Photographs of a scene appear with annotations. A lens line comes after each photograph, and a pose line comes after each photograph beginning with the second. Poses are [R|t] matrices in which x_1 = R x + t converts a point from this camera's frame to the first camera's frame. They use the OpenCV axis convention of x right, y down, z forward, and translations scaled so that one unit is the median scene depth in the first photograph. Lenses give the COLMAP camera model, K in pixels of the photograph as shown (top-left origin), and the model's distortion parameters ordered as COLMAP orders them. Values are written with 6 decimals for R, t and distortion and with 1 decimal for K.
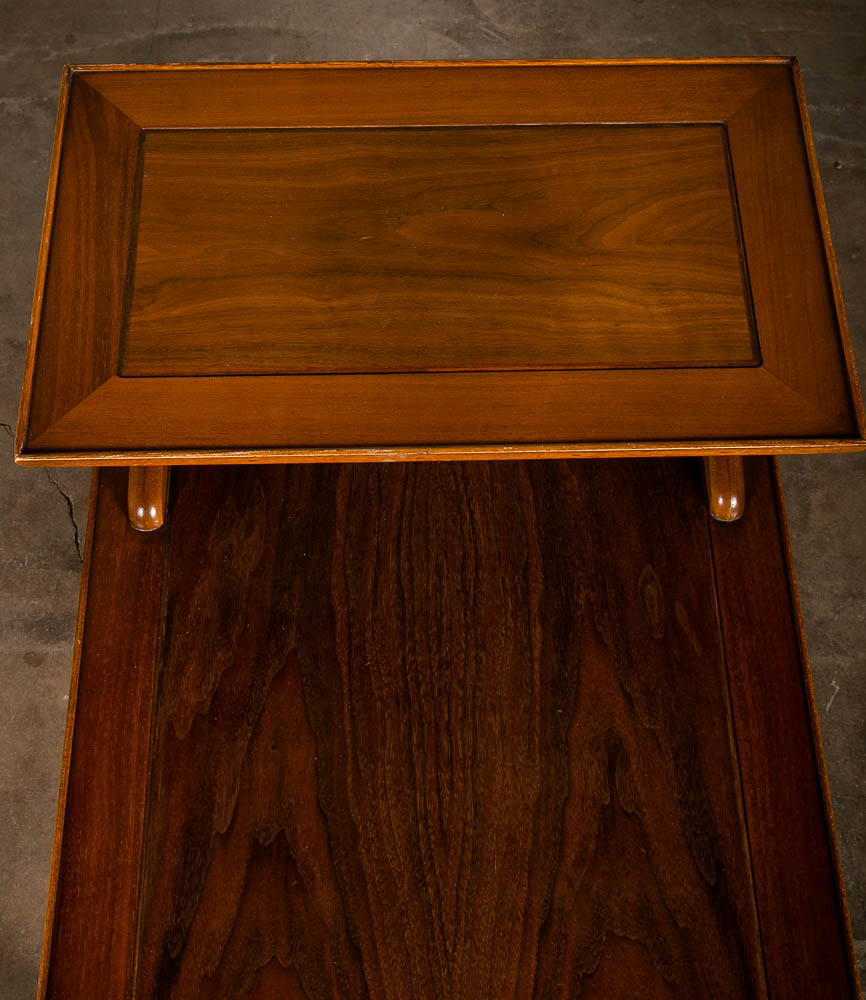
lens RADIAL K [[1516.4, 0, 431.8], [0, 1516.4, 361.9], [0, 0, 1]] dist [-0.014951, 0.143684]
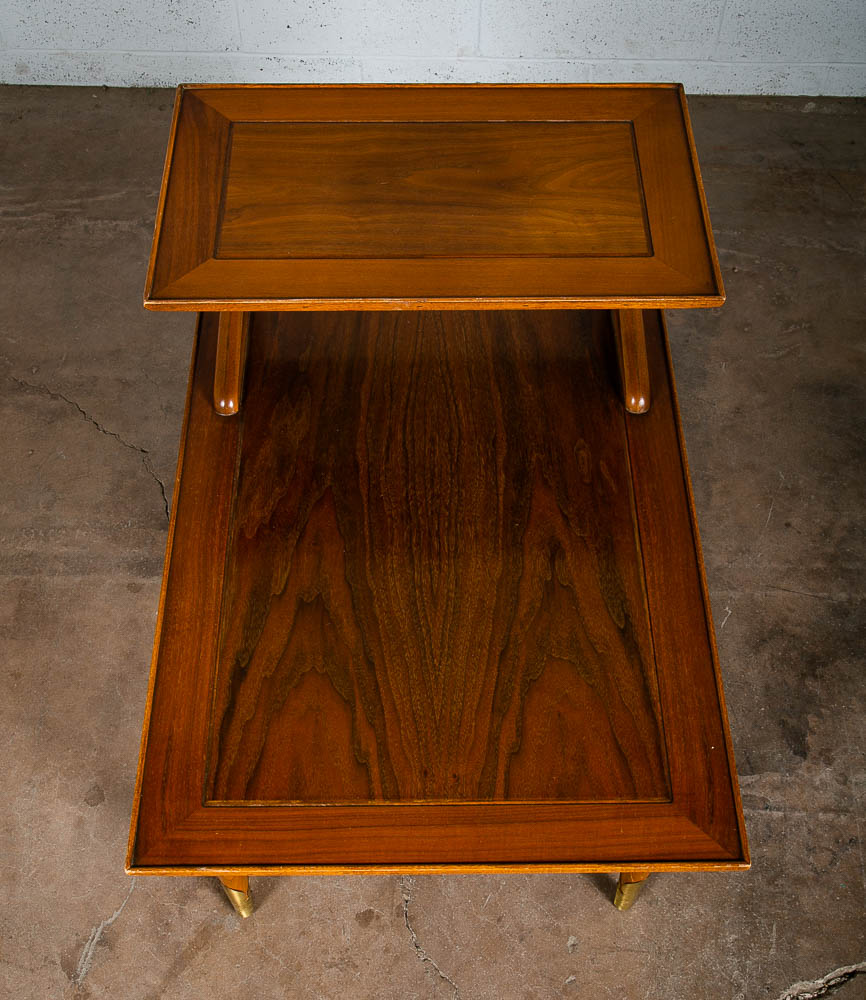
lens RADIAL K [[1265.4, 0, 433.2], [0, 1265.4, 535.9], [0, 0, 1]] dist [-0.029130, 0.037370]
pose [[0.999946, 0.009409, -0.004459, 0.012031], [-0.009701, 0.997433, -0.070951, 0.332888], [0.003780, 0.070991, 0.997470, -0.181959]]
